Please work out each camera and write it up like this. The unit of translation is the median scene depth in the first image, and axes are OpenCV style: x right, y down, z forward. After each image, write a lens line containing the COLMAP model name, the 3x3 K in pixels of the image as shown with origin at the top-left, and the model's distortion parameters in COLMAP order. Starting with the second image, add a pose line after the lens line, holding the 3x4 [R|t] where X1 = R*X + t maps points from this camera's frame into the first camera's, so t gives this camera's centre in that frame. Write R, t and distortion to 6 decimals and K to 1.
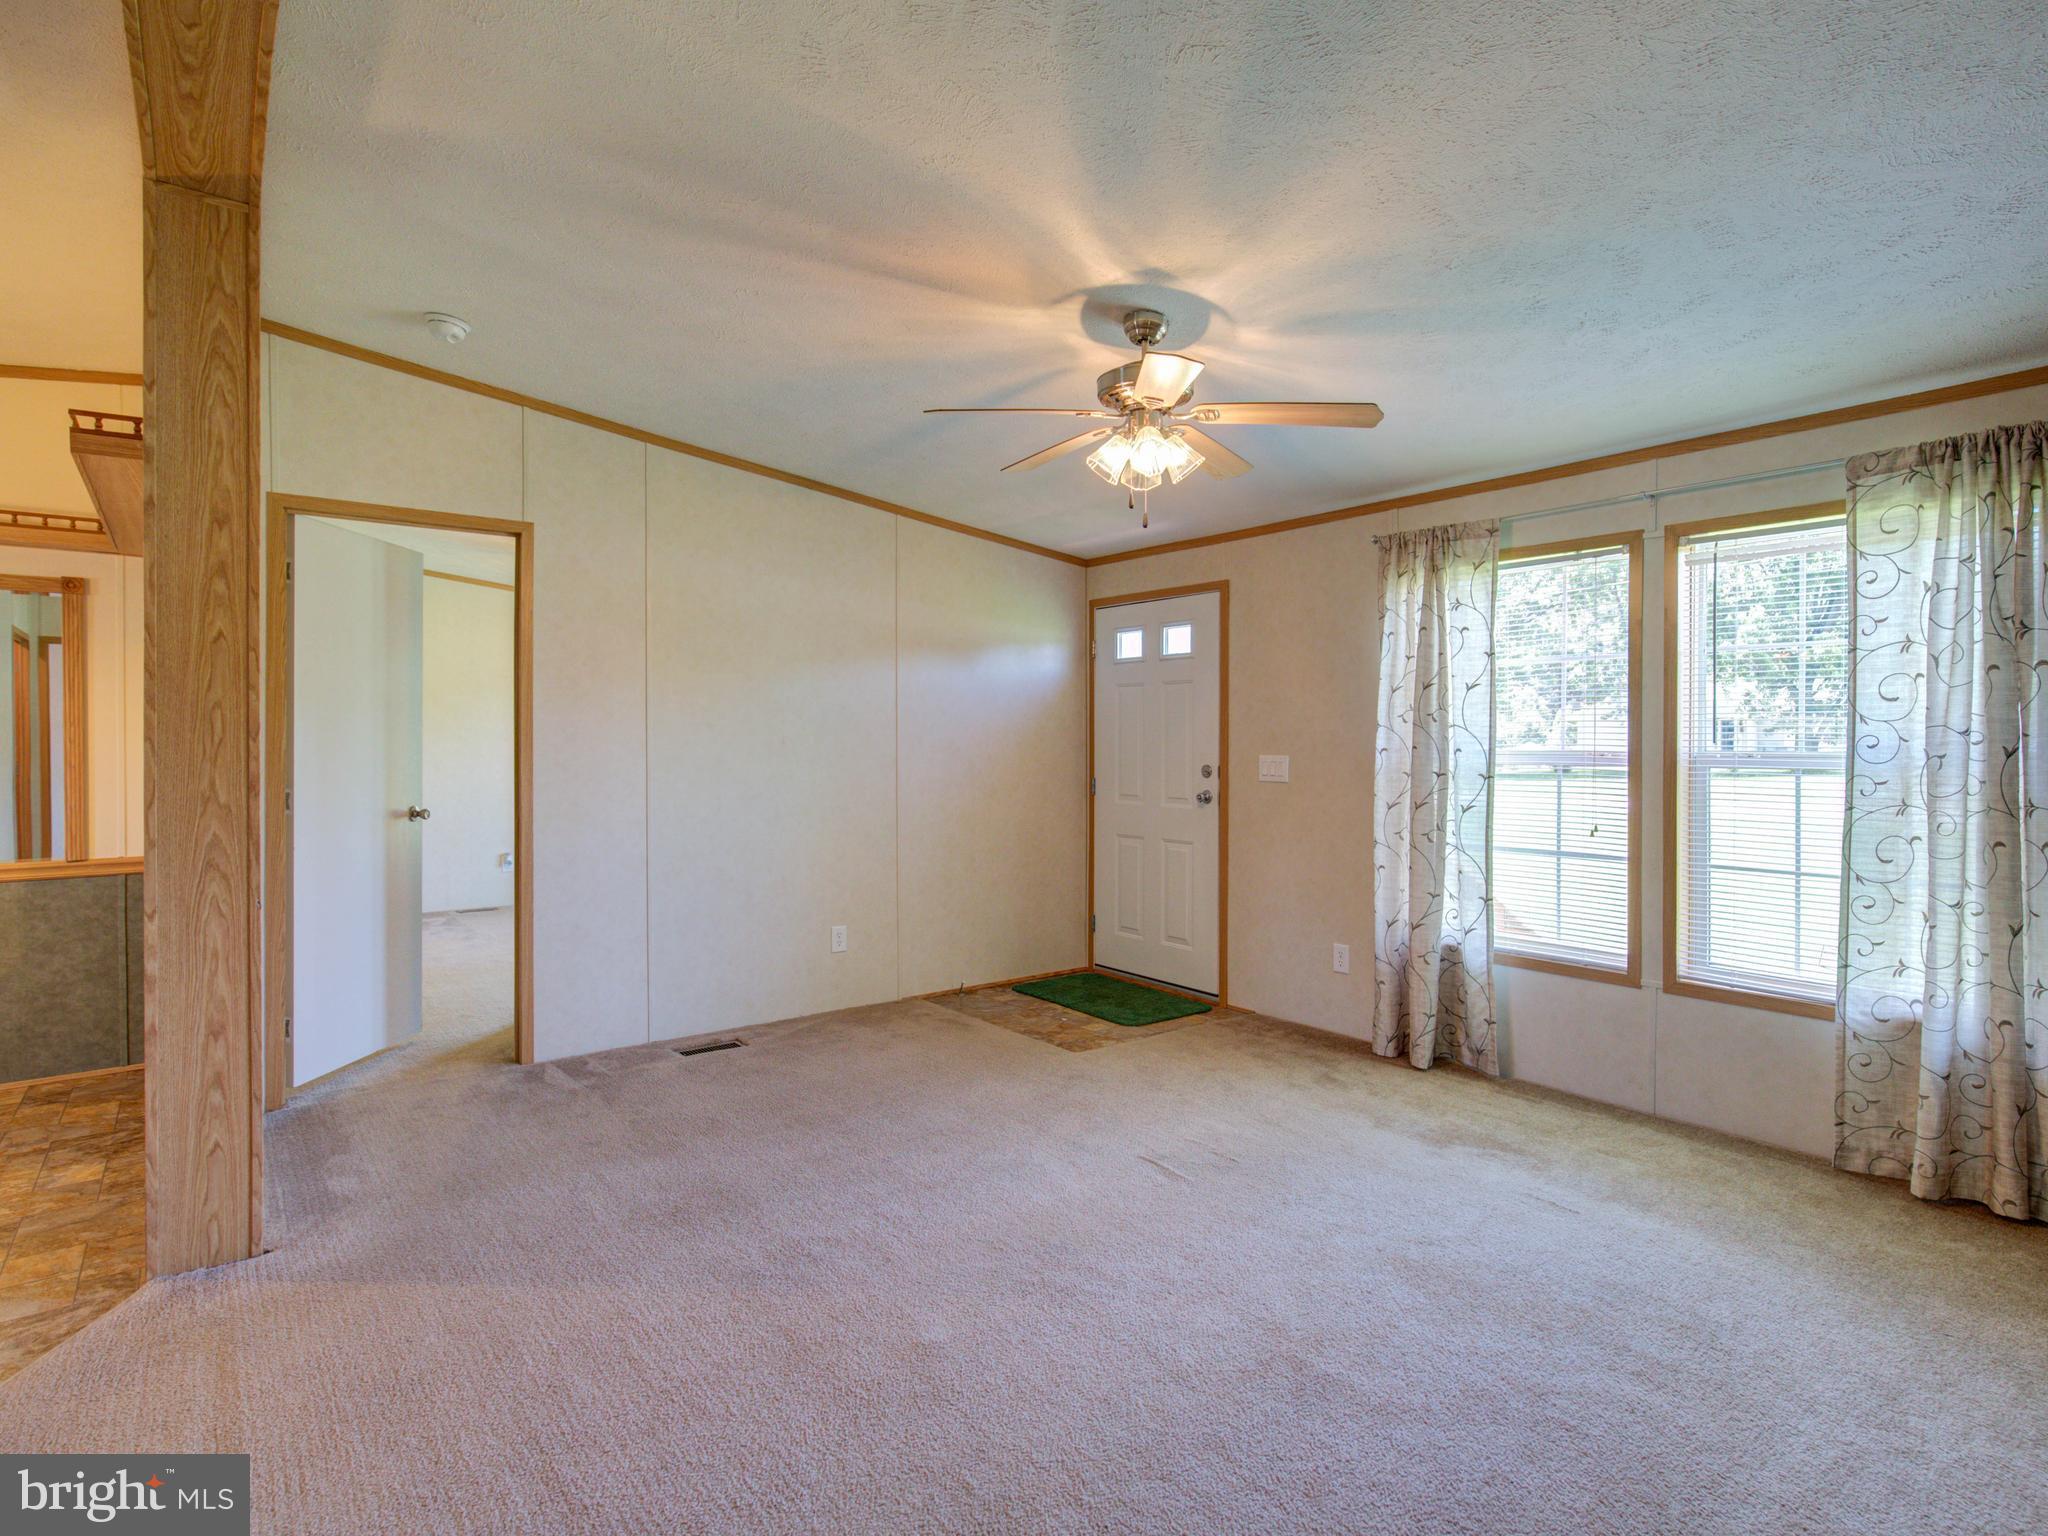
lens RADIAL K [[1044.4, 0, 1016.5], [0, 1044.4, 747.7], [0, 0, 1]] dist [-0.005413, 0.003284]
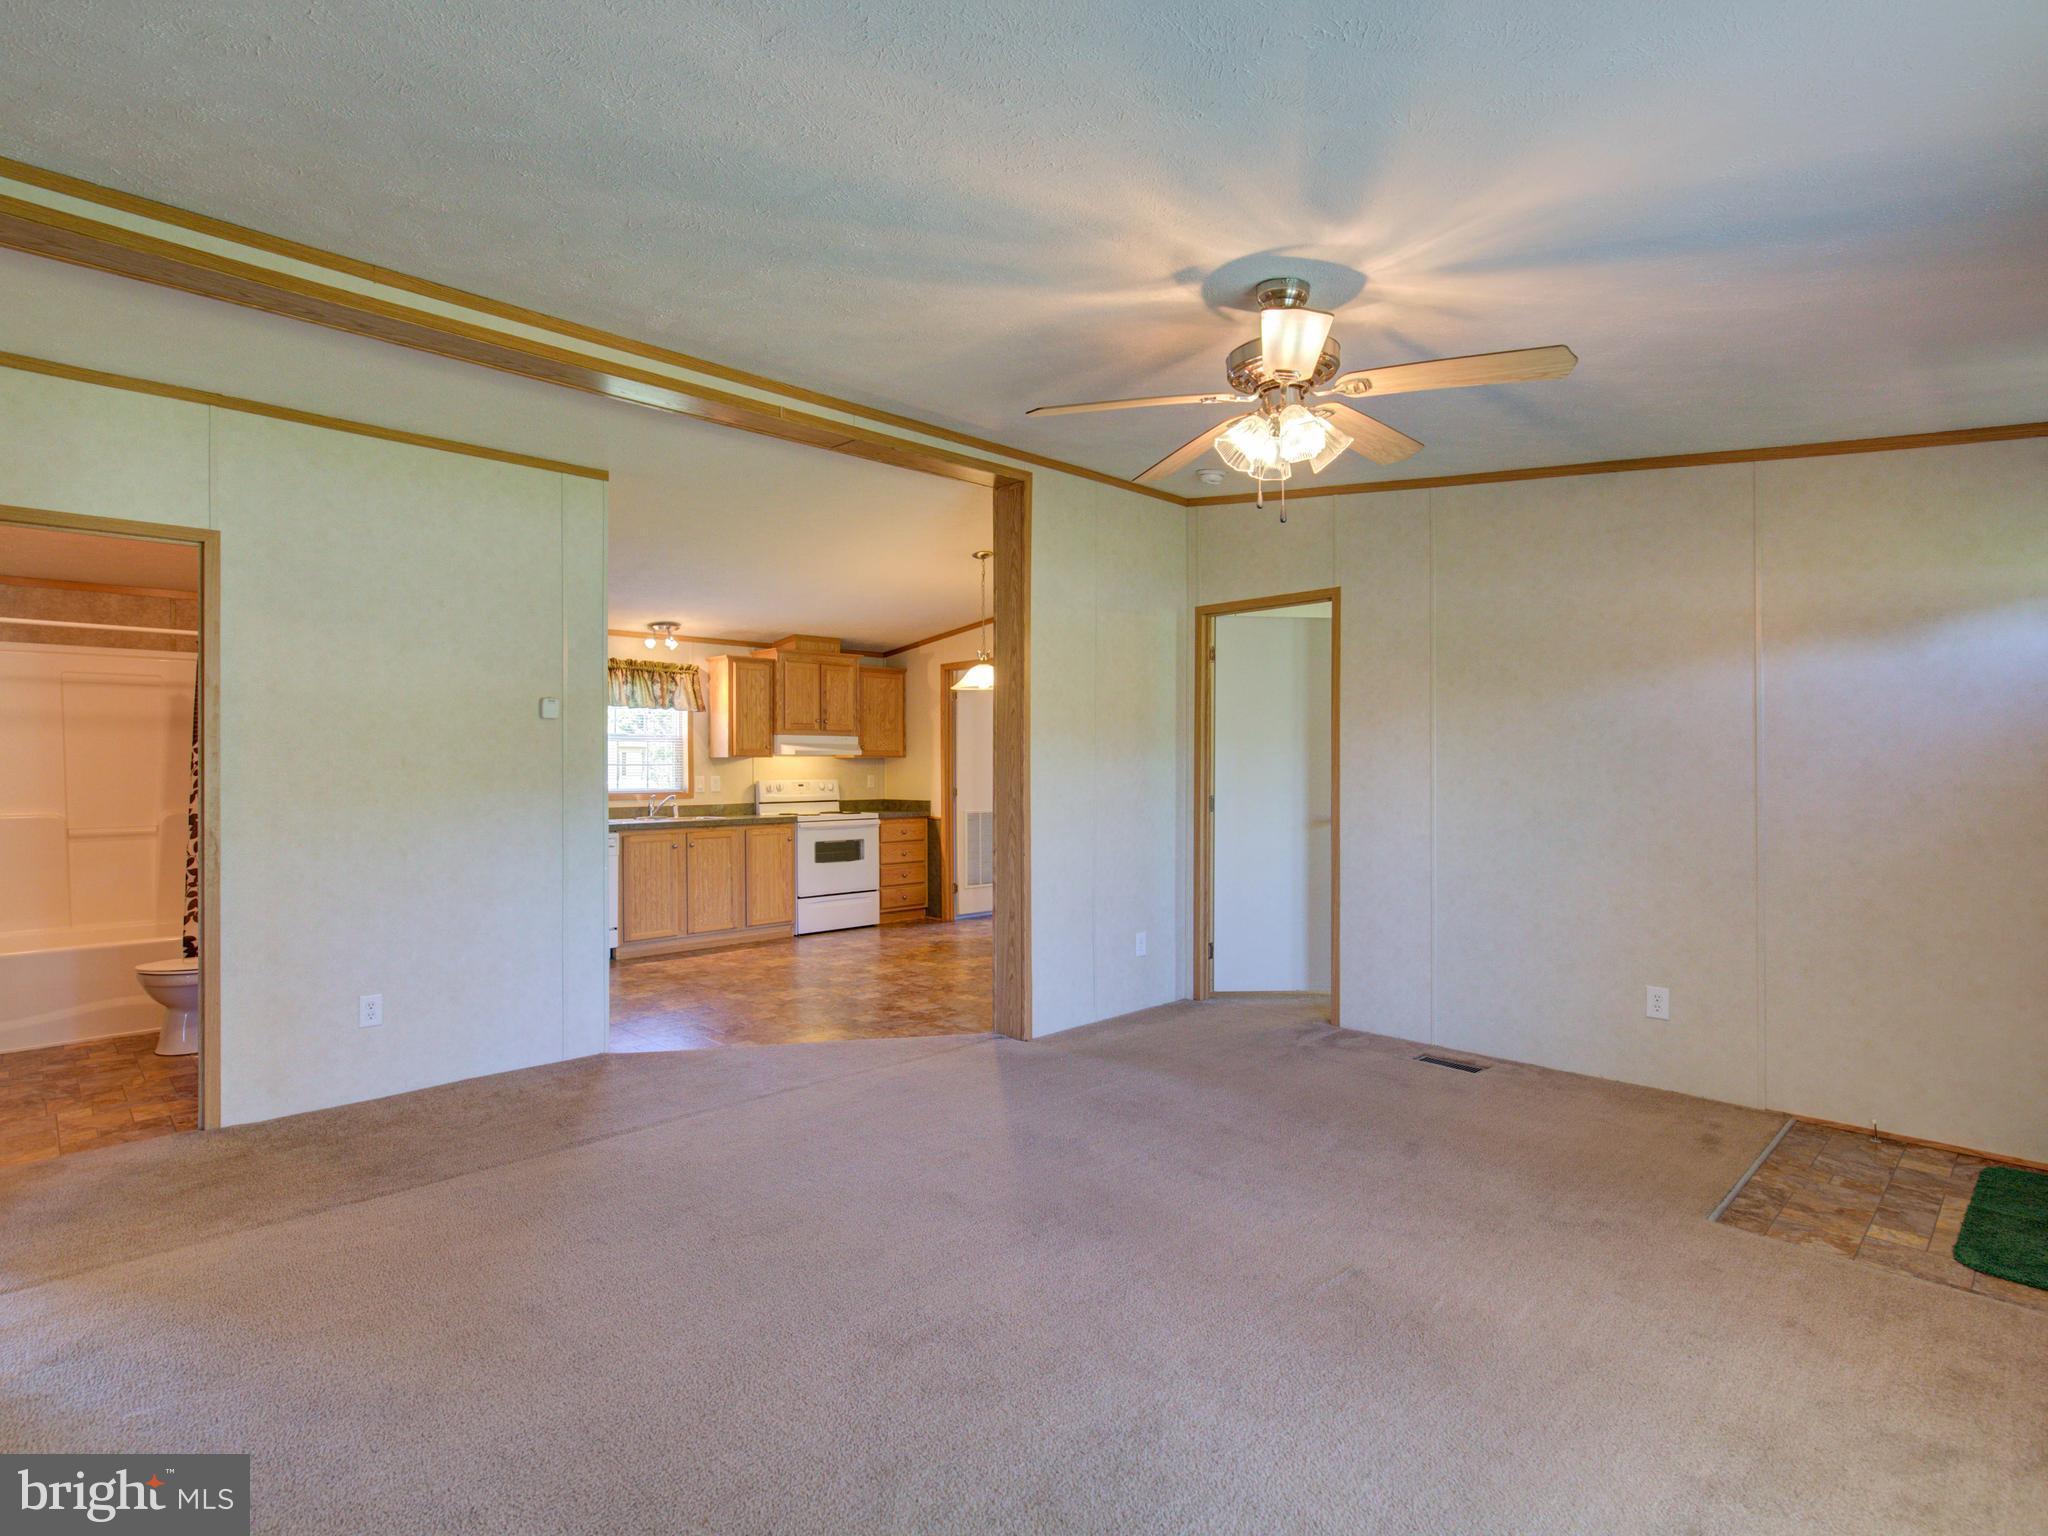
lens RADIAL K [[1044.4, 0, 1053.7], [0, 1044.4, 776.8], [0, 0, 1]] dist [-0.005413, 0.003284]
pose [[0.127892, 0.012184, -0.991713, 0.815383], [-0.001730, 0.999926, 0.012062, -0.007648], [0.991787, 0.000173, 0.127903, 0.584746]]
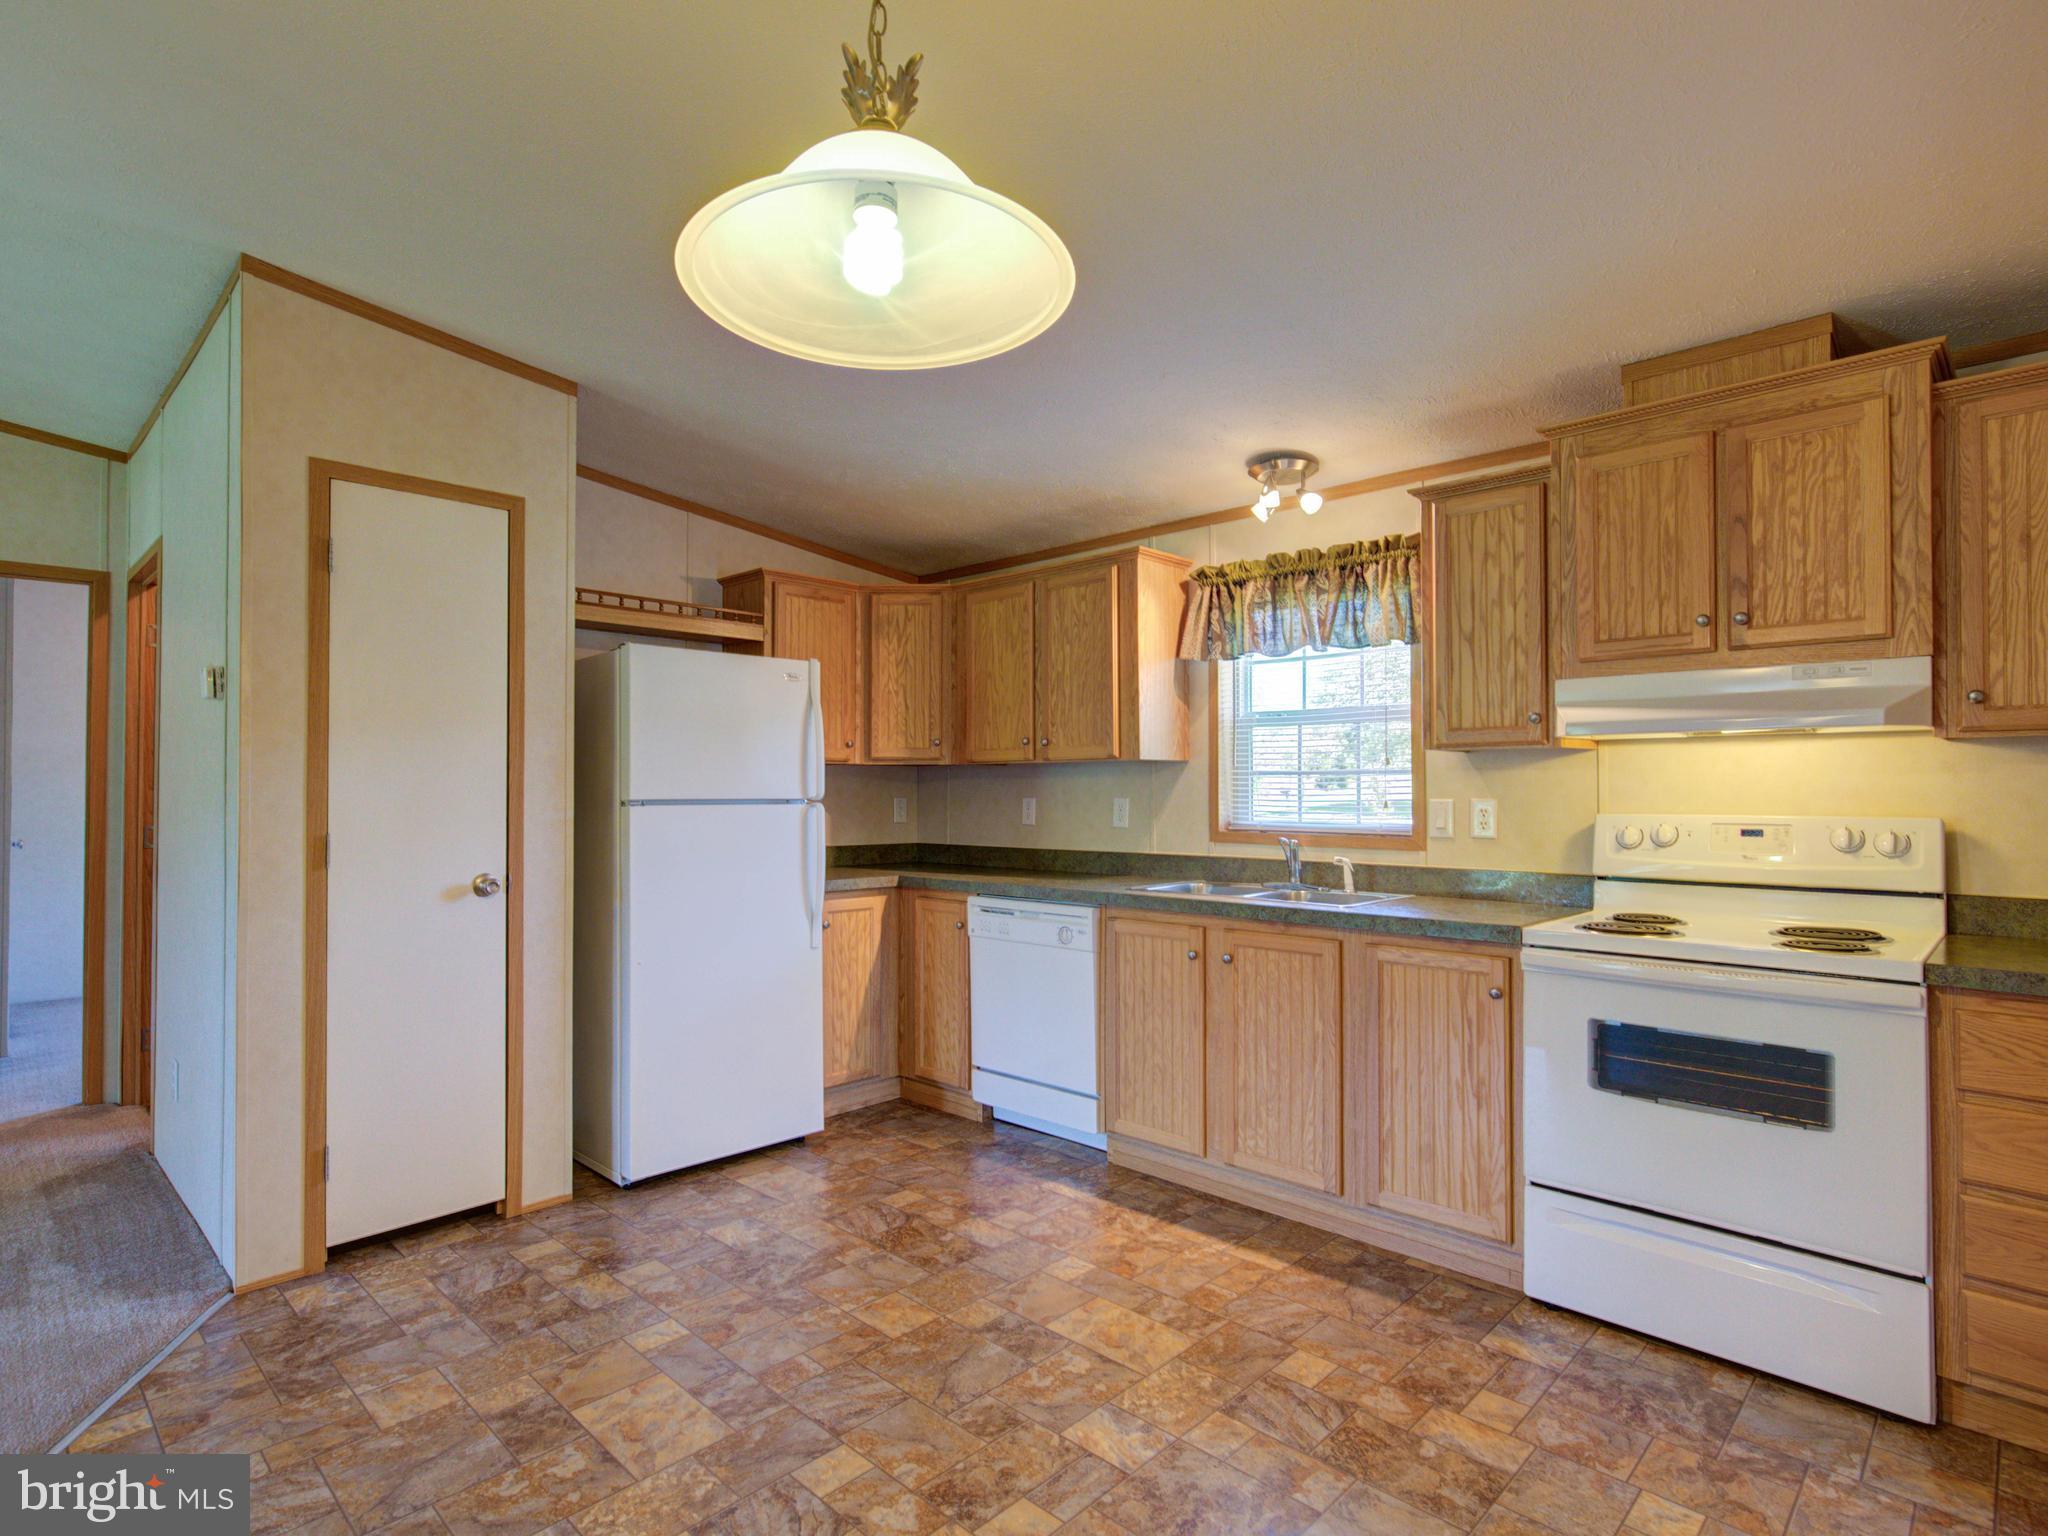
lens RADIAL K [[1044.4, 0, 994.3], [0, 1044.4, 784.6], [0, 0, 1]] dist [-0.005413, 0.003284]
pose [[-0.991972, 0.003381, -0.126409, -0.977239], [0.003317, 0.999994, 0.000721, 0.004941], [0.126411, 0.000296, -0.991978, 0.987578]]
